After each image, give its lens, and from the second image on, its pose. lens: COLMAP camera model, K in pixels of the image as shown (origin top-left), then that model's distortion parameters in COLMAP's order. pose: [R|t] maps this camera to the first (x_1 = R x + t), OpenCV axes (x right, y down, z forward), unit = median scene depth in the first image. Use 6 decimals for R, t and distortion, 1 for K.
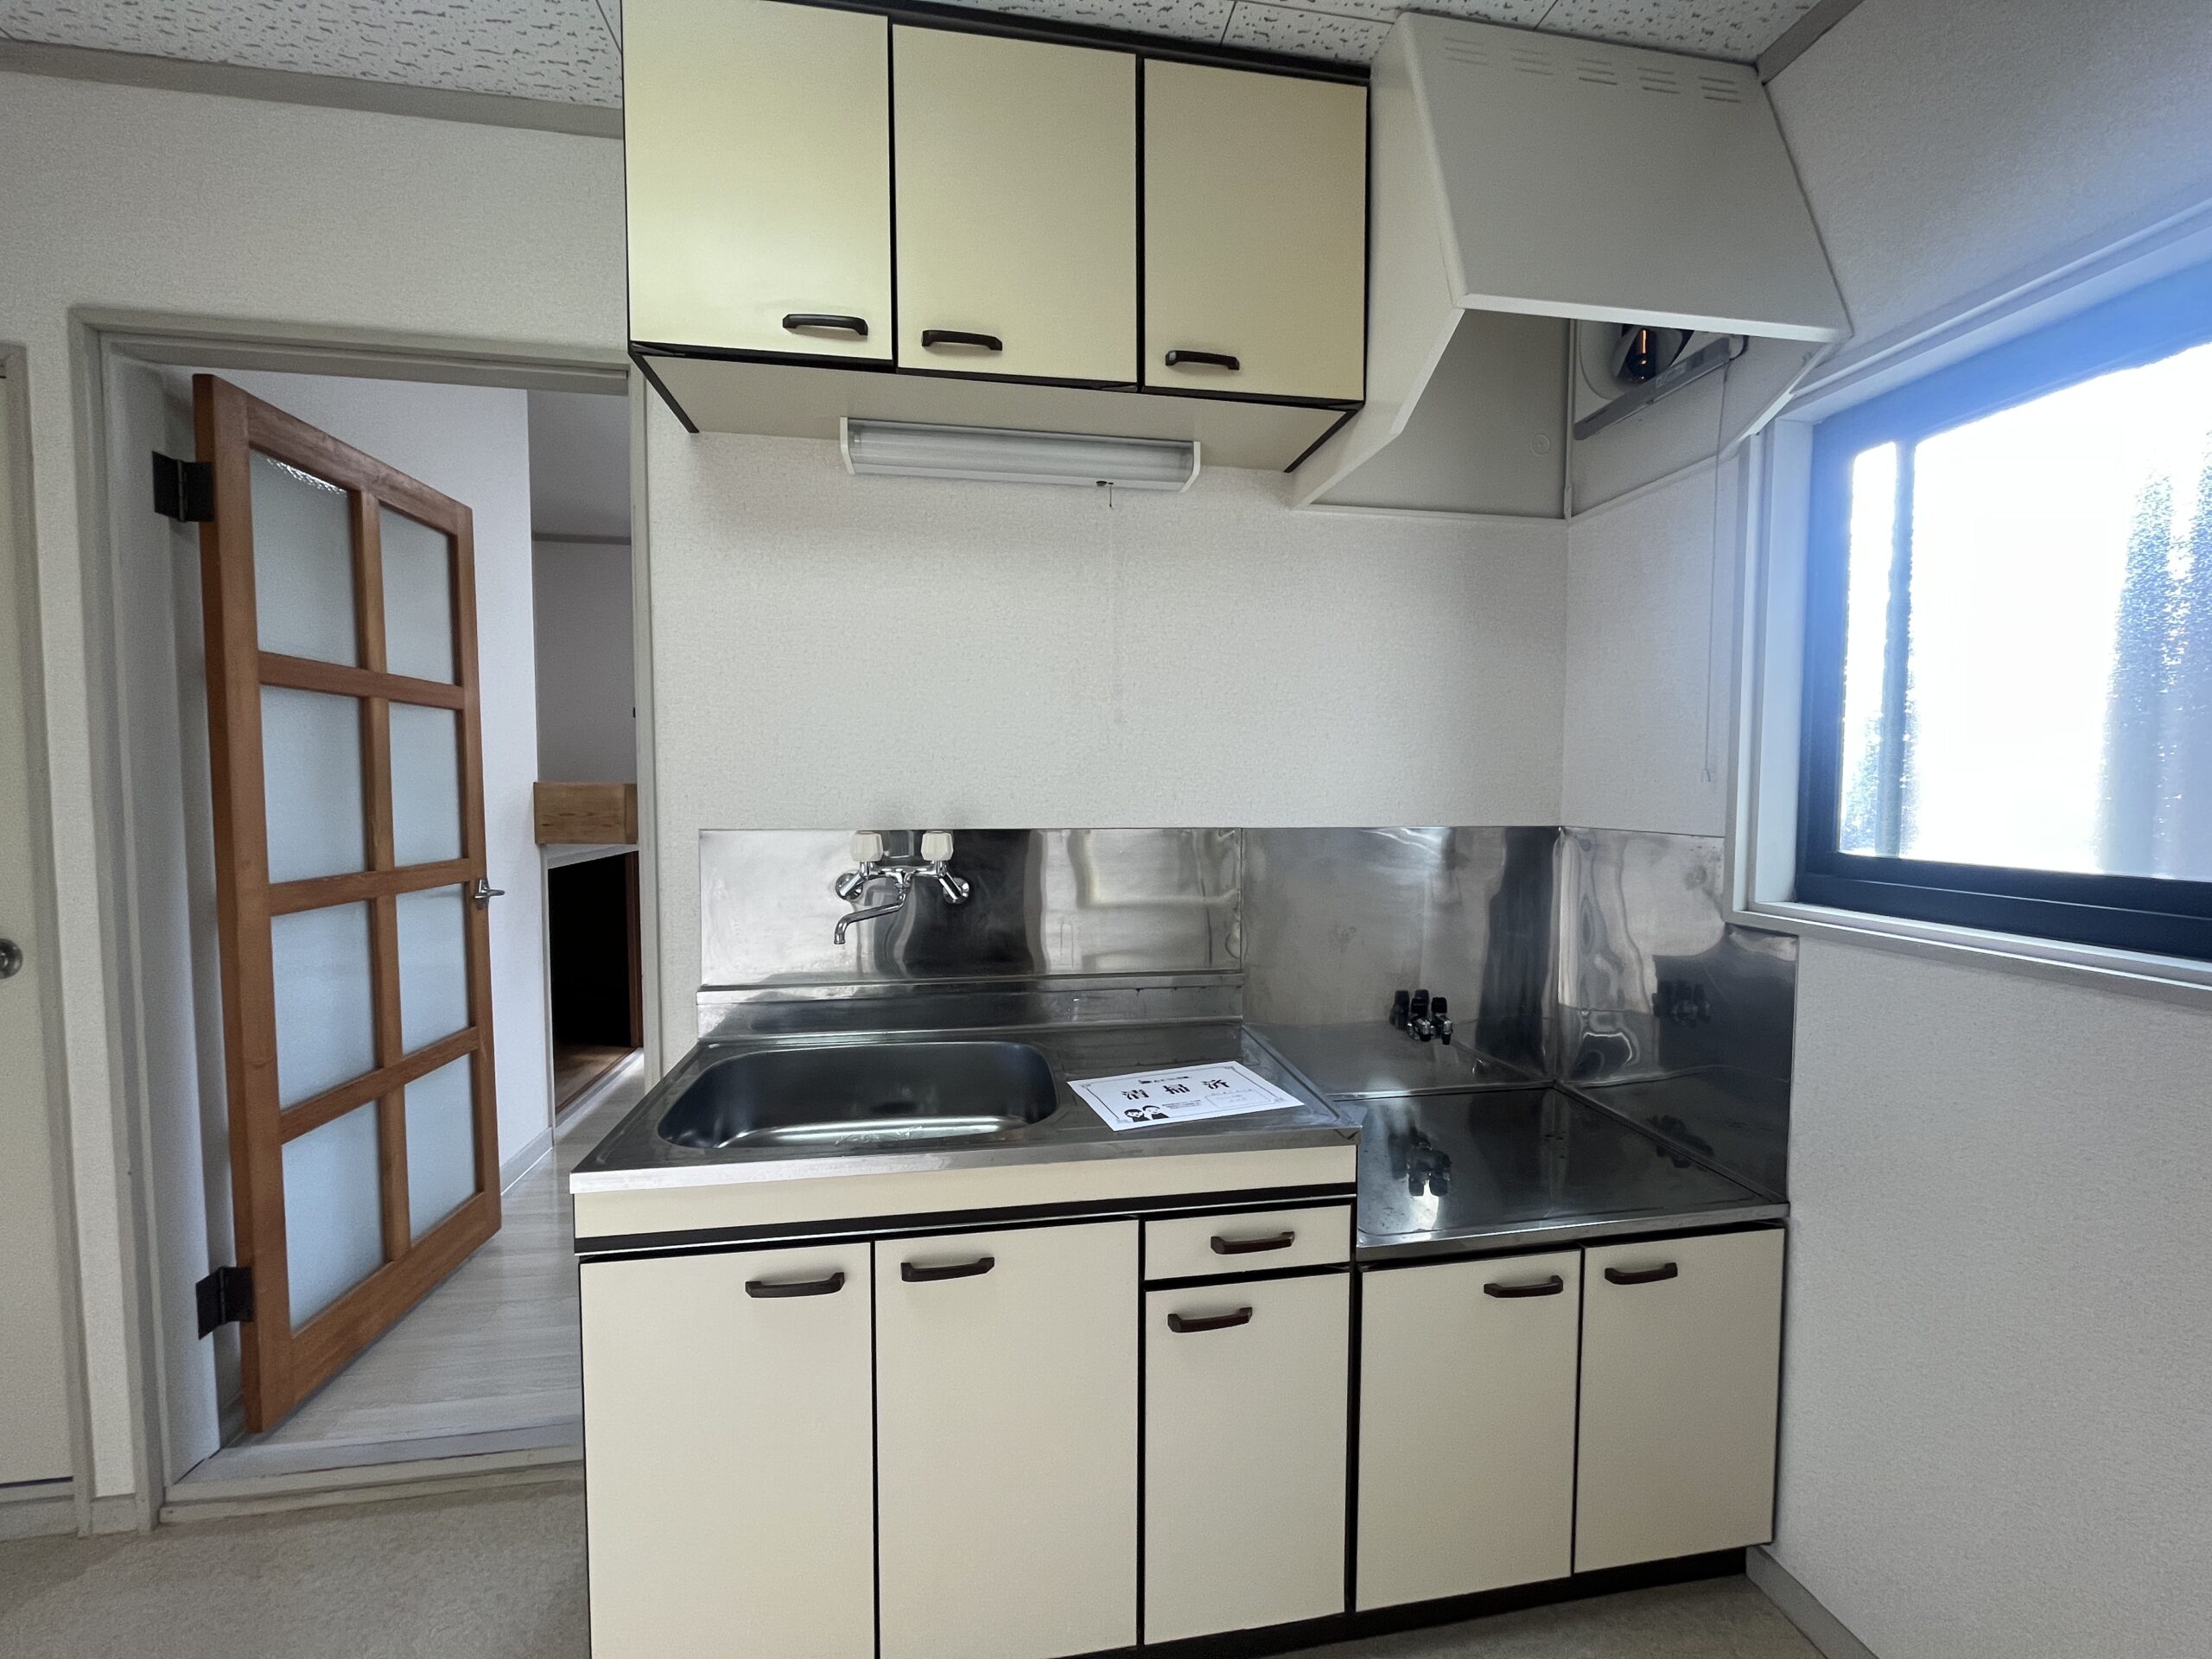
lens RADIAL K [[893.5, 0, 1110.3], [0, 893.5, 830.2], [0, 0, 1]] dist [-0.004050, -0.000413]
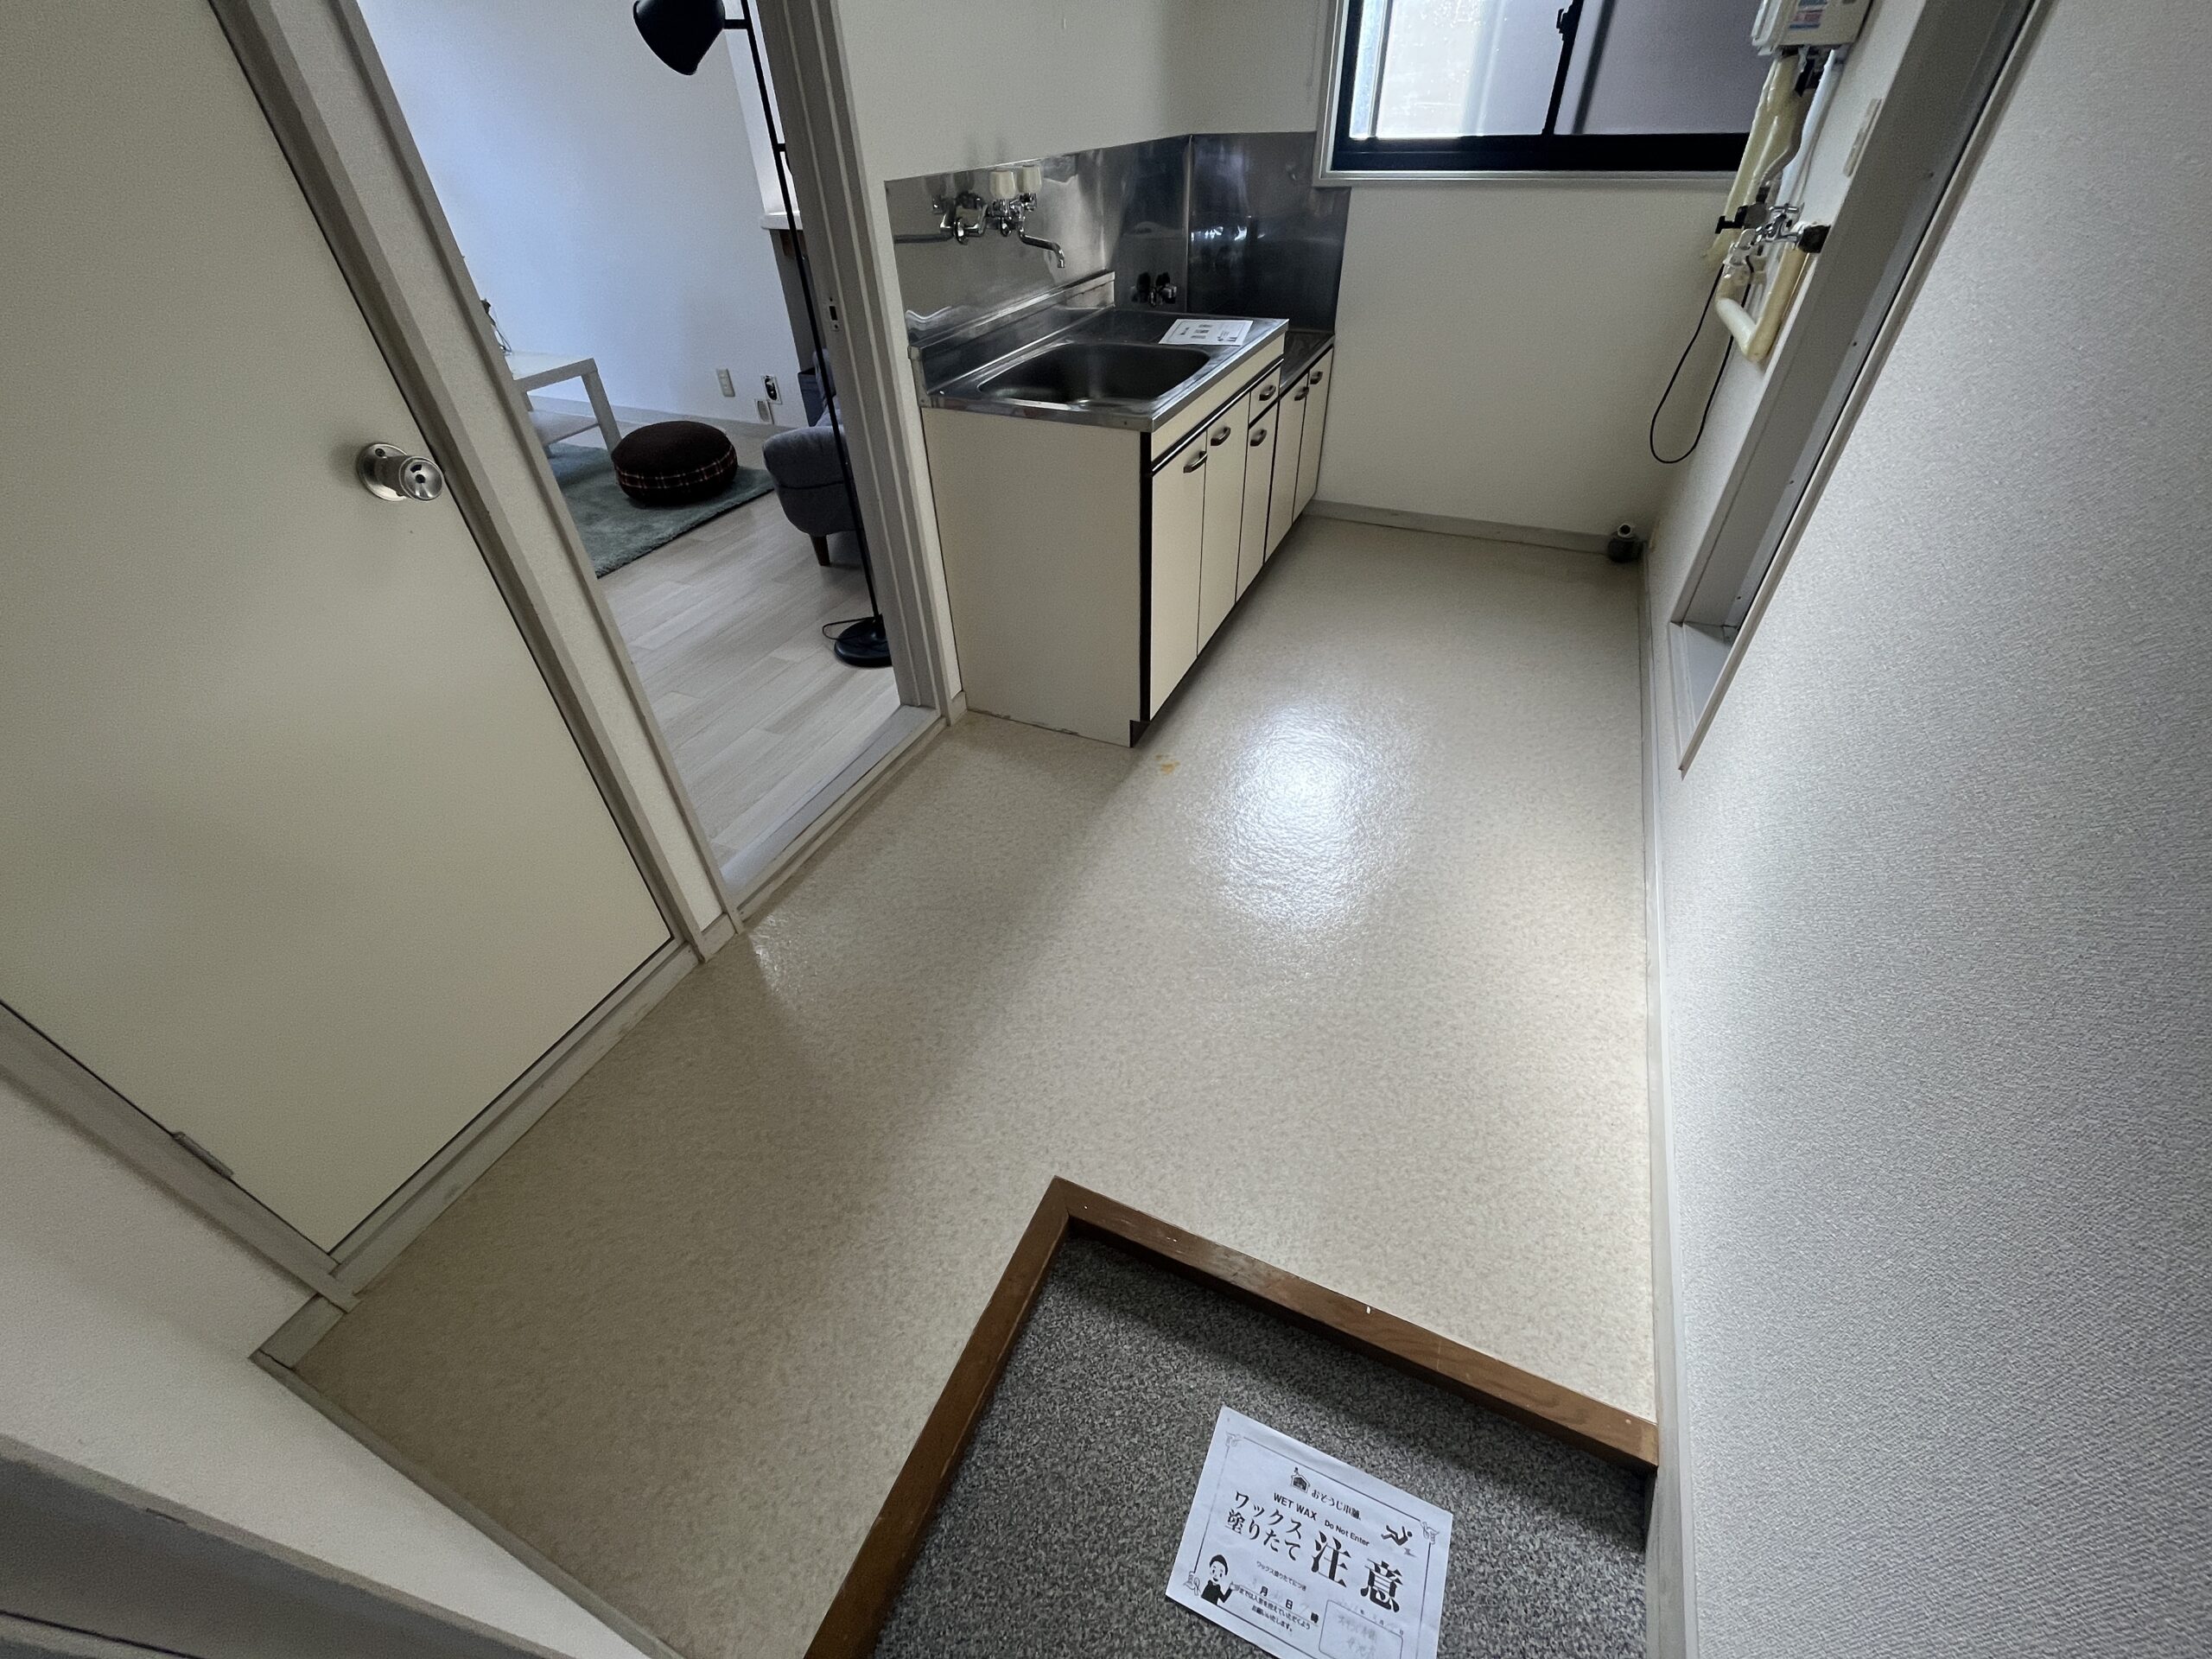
lens RADIAL K [[893.5, 0, 1107.2], [0, 893.5, 823.9], [0, 0, 1]] dist [-0.004050, -0.000413]
pose [[0.551559, -0.547076, 0.629675, -1.404365], [0.071991, 0.783287, 0.617477, -0.037793], [-0.831024, -0.295244, 0.471413, 0.047335]]
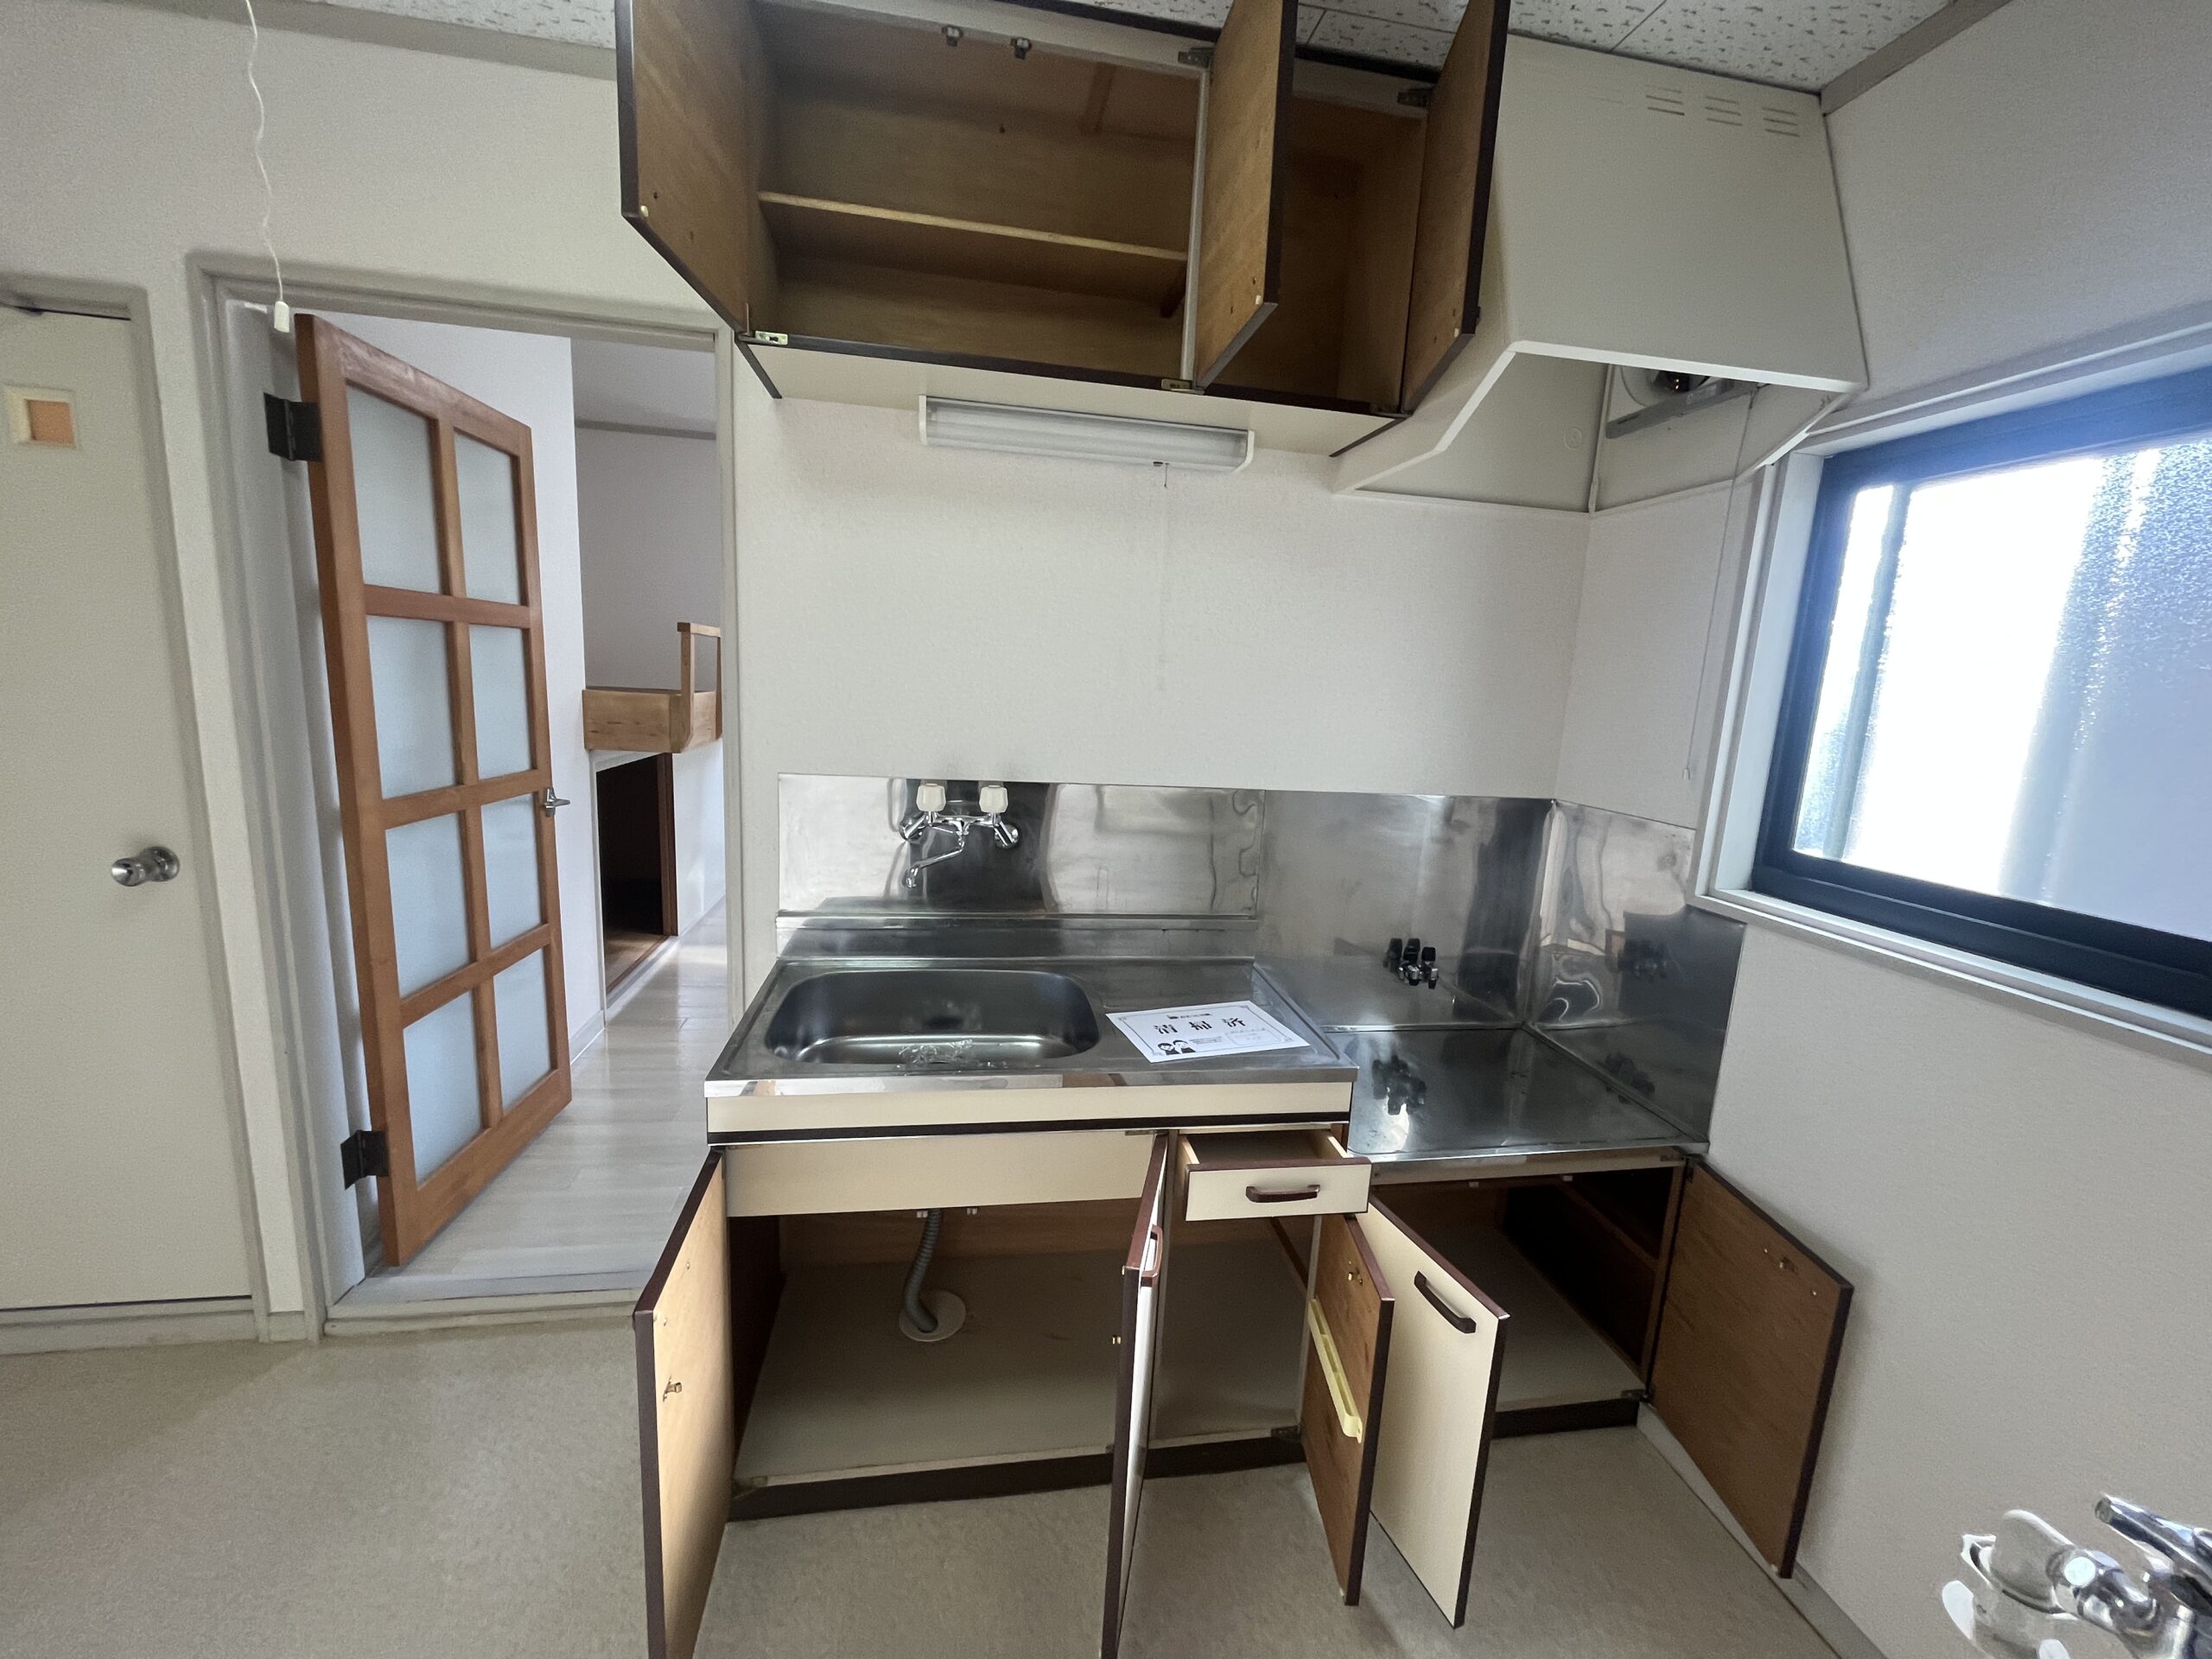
lens RADIAL K [[893.5, 0, 1111.0], [0, 893.5, 831.1], [0, 0, 1]] dist [-0.004050, -0.000413]
pose [[0.998750, 0.048540, 0.011968, -0.059114], [-0.049626, 0.991571, 0.119681, -0.081851], [-0.006058, -0.120125, 0.992740, -0.108079]]
